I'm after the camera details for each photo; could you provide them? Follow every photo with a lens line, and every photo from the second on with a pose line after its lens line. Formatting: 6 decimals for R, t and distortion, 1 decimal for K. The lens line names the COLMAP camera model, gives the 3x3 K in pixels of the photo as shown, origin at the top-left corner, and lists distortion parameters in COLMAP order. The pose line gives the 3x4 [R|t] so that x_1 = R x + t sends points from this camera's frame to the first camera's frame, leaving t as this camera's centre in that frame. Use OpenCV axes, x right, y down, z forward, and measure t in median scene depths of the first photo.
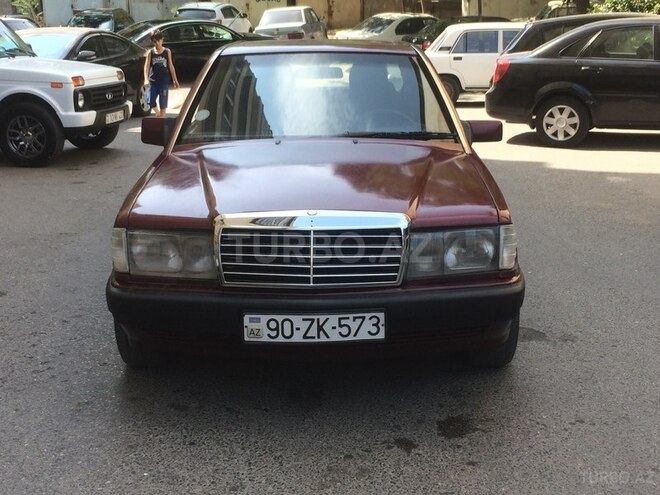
lens RADIAL K [[923.2, 0, 330.0], [0, 923.2, 247.5], [0, 0, 1]] dist [0.036417, 0.036661]
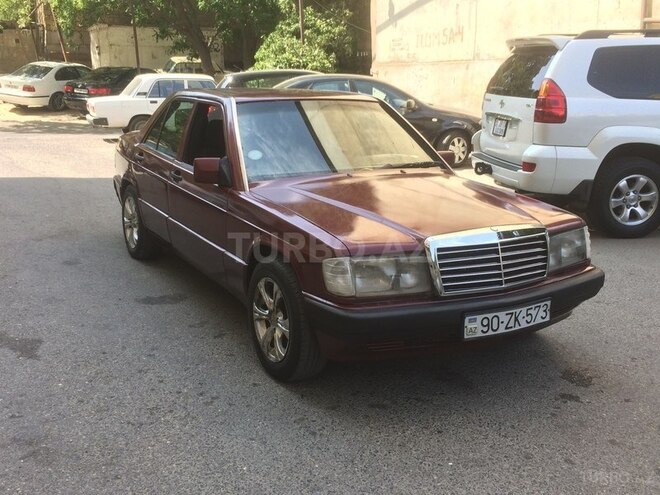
lens RADIAL K [[718.3, 0, 330.0], [0, 718.3, 247.5], [0, 0, 1]] dist [0.043619, -0.014023]
pose [[0.866326, -0.095291, 0.490305, -0.700605], [0.095961, 0.995099, 0.023843, -0.057827], [-0.490174, 0.026395, 0.871225, 0.261624]]
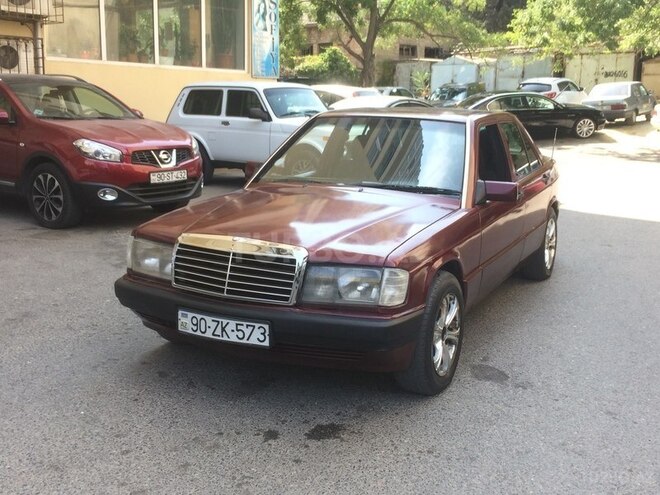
lens RADIAL K [[746.2, 0, 330.0], [0, 746.2, 247.5], [0, 0, 1]] dist [0.042147, -0.003282]
pose [[0.894421, 0.111538, -0.433094, 0.549507], [-0.126902, 0.991893, -0.006628, -0.035820], [0.428844, 0.060888, 0.901325, 0.129084]]
